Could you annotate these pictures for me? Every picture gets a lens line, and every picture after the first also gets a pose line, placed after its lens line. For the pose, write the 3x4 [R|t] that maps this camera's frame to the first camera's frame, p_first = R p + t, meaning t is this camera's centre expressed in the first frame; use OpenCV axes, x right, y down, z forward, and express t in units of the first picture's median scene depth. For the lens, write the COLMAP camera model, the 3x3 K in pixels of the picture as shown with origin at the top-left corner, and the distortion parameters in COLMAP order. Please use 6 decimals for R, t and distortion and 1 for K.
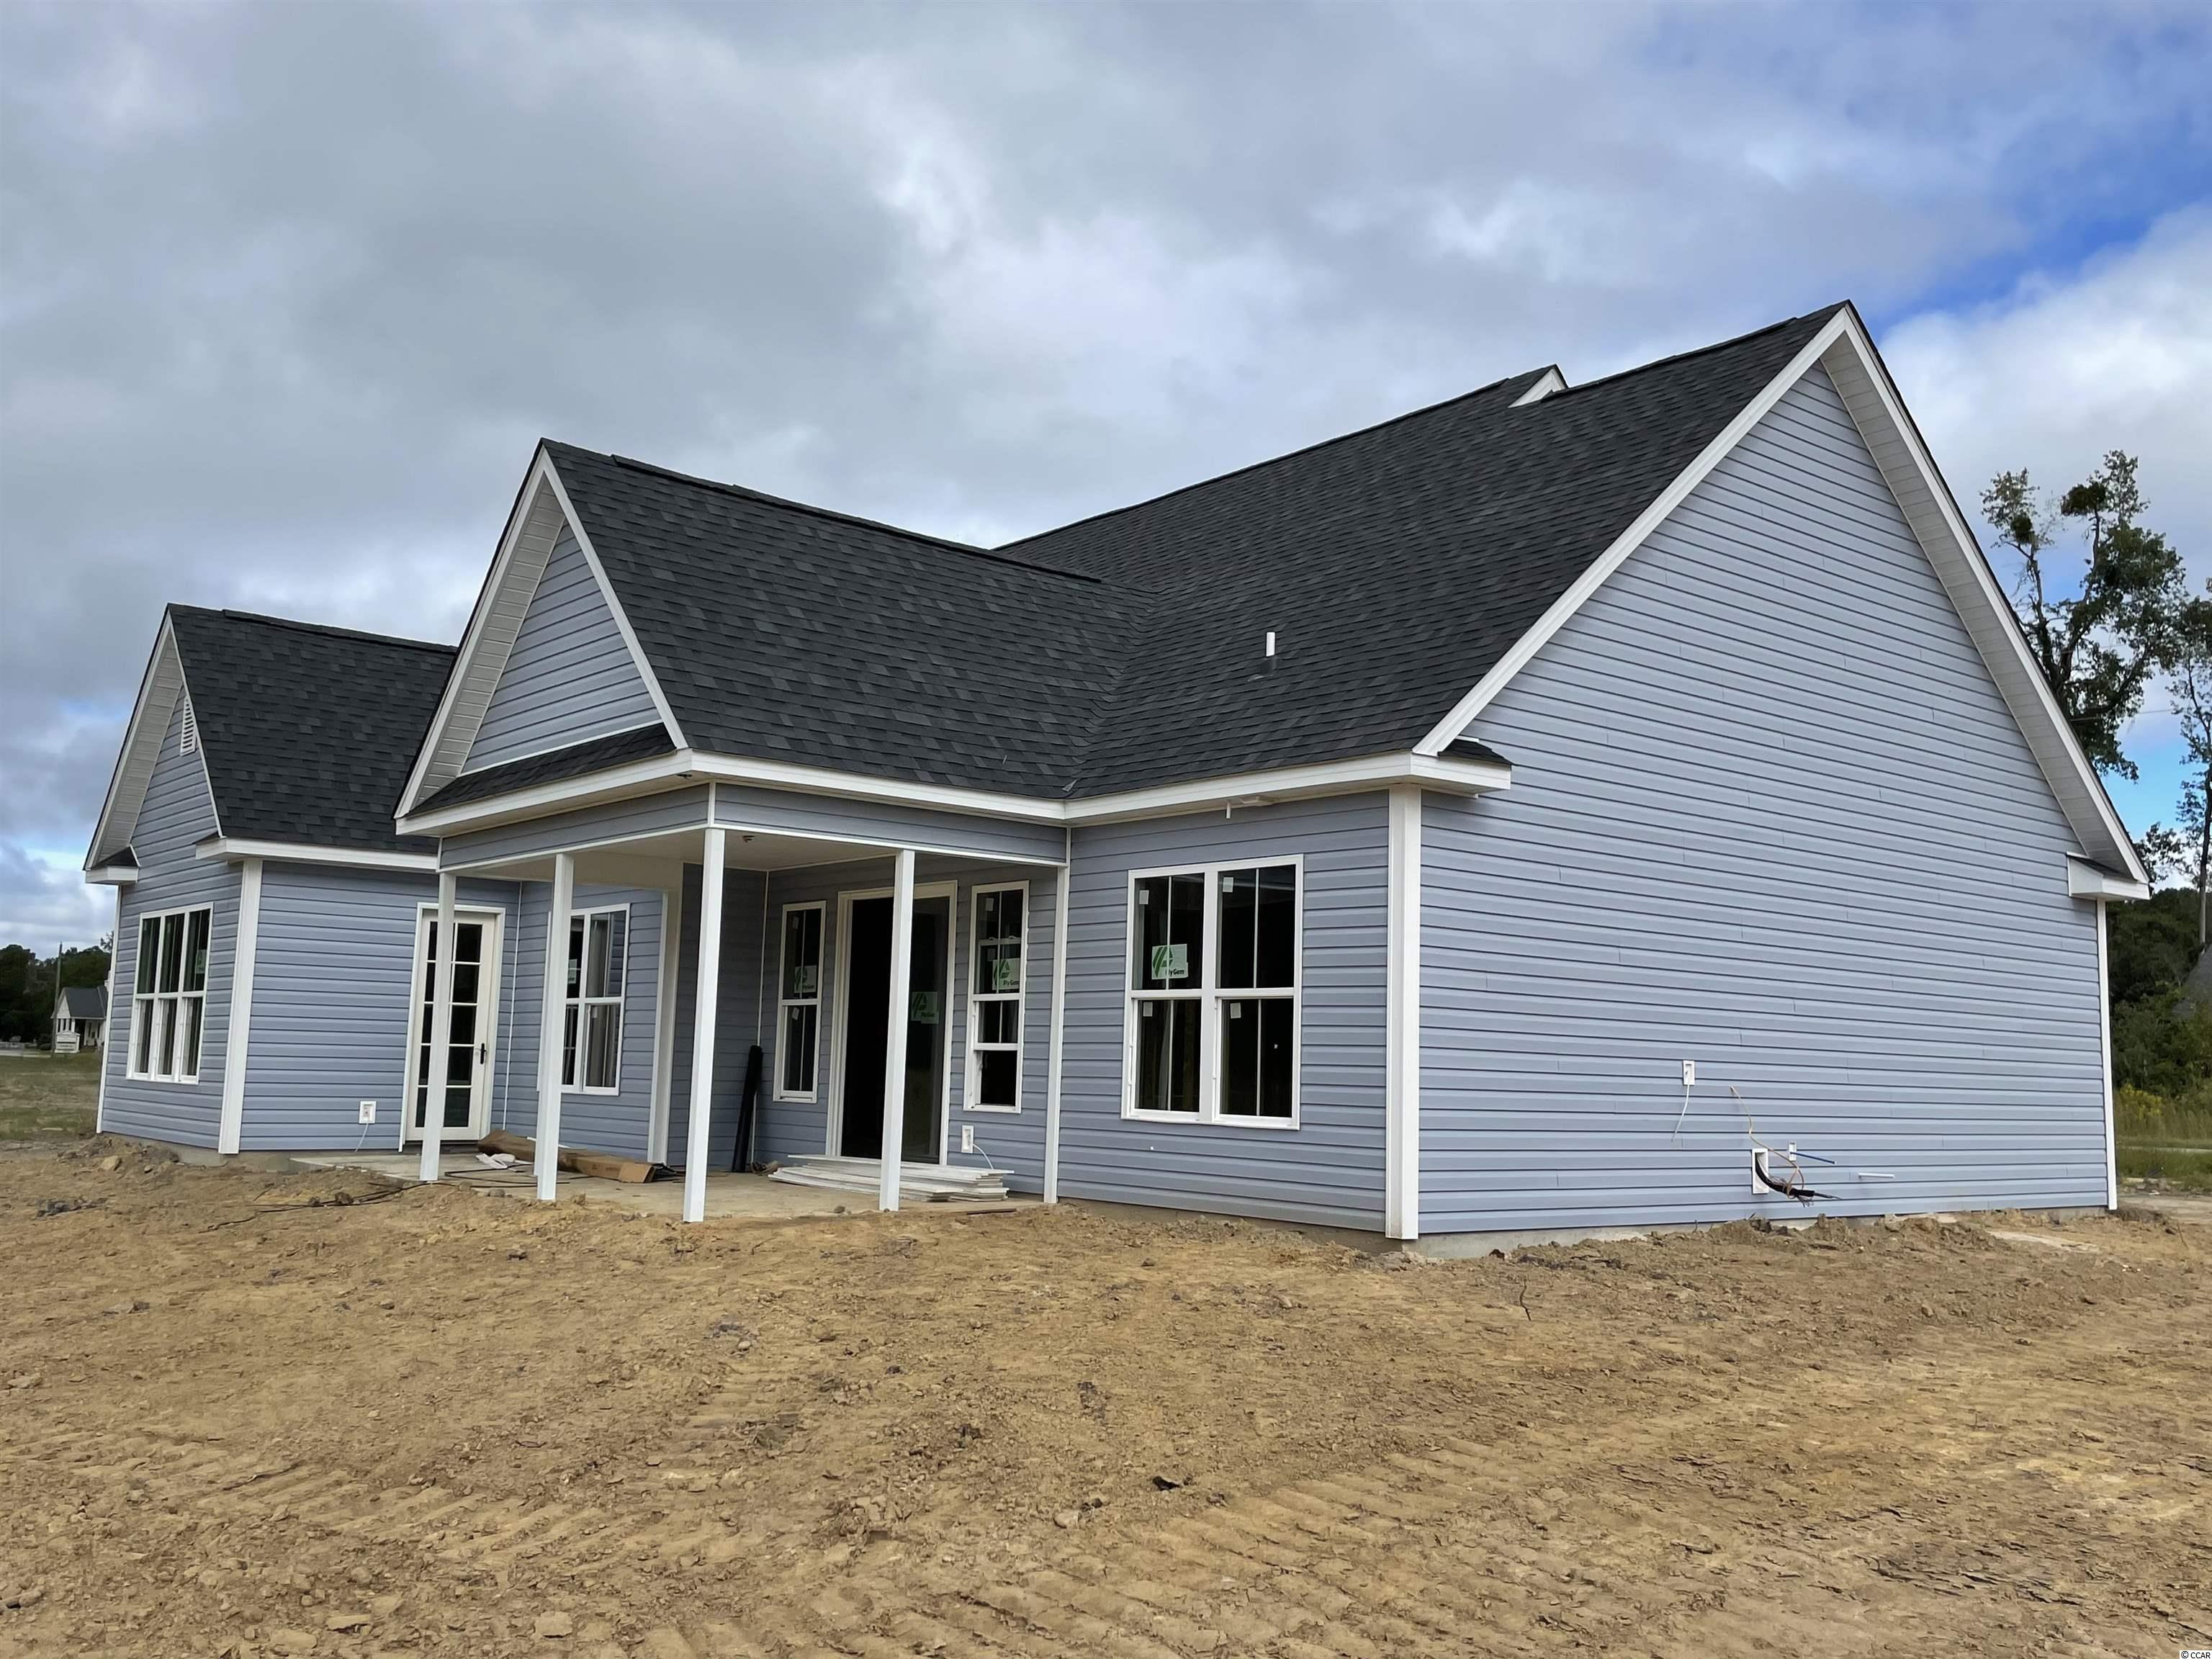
lens RADIAL K [[1906.1, 0, 1106.0], [0, 1906.1, 829.5], [0, 0, 1]] dist [0.144014, 0.008410]
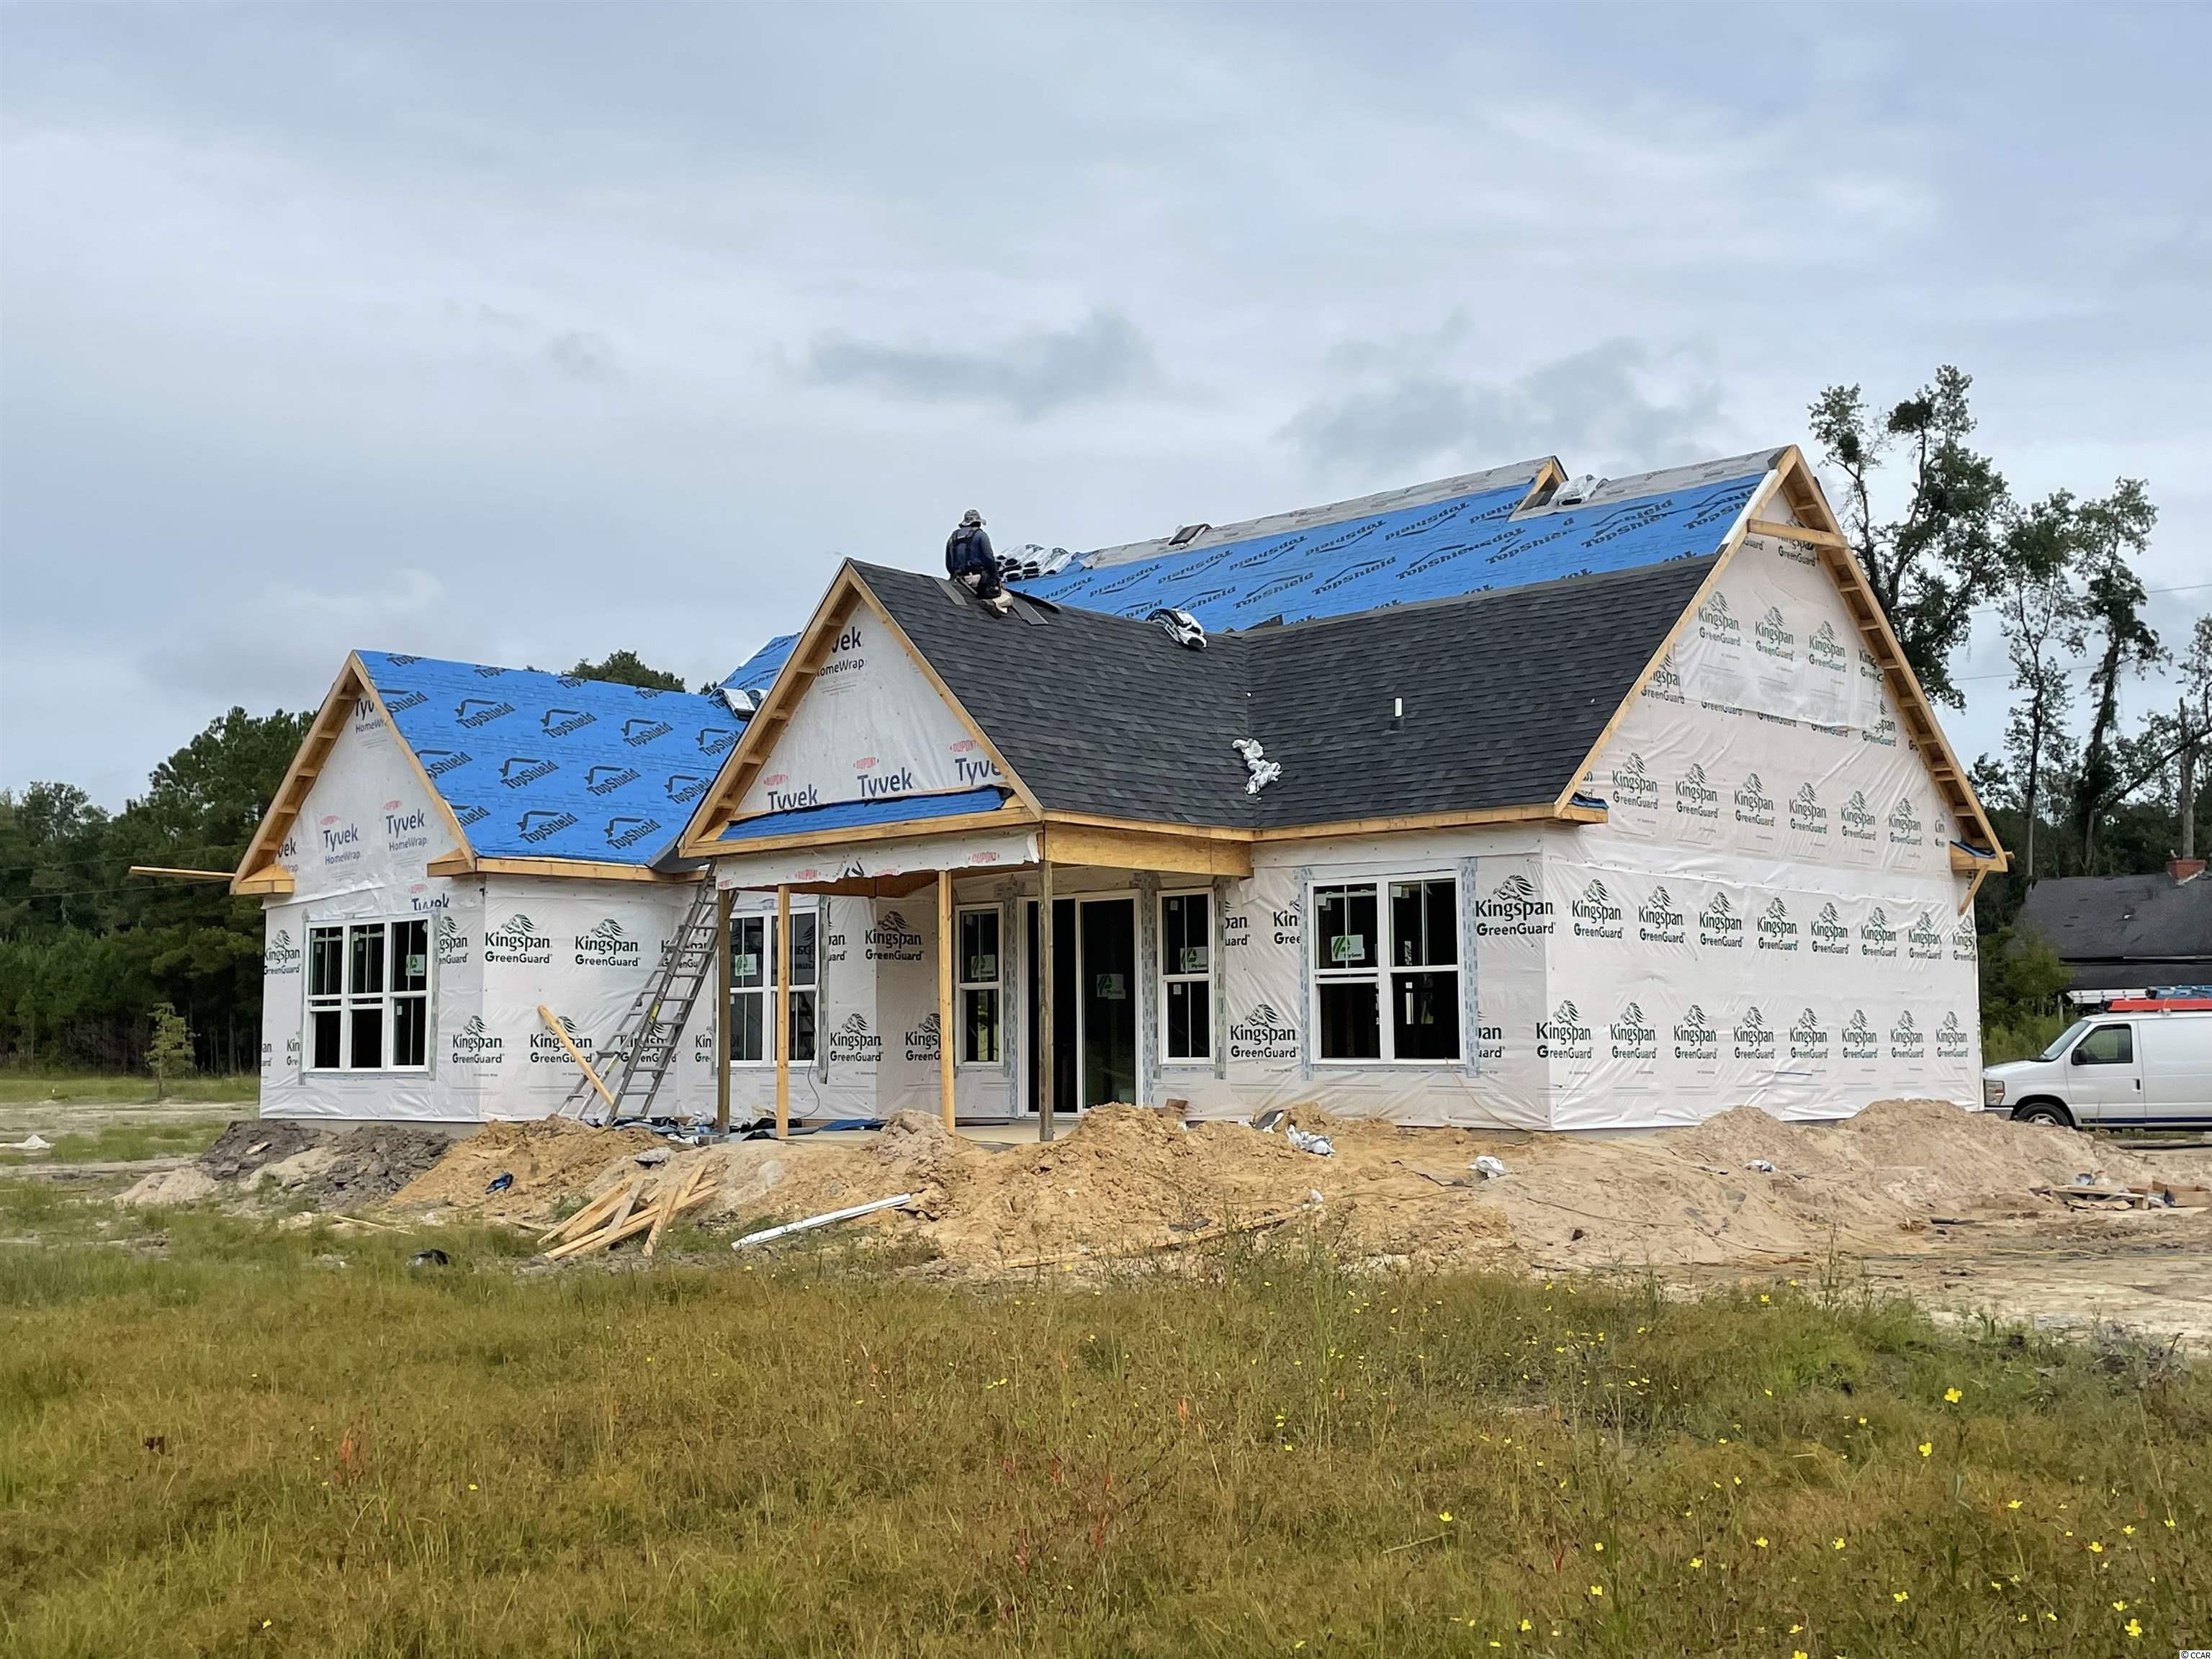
lens RADIAL K [[2394.3, 0, 1113.7], [0, 2394.3, 792.2], [0, 0, 1]] dist [0.014619, 1.495687]
pose [[0.988486, -0.020680, 0.149894, -0.075417], [0.018175, 0.999672, 0.018066, -0.014822], [-0.150218, -0.015134, 0.988537, -0.130312]]
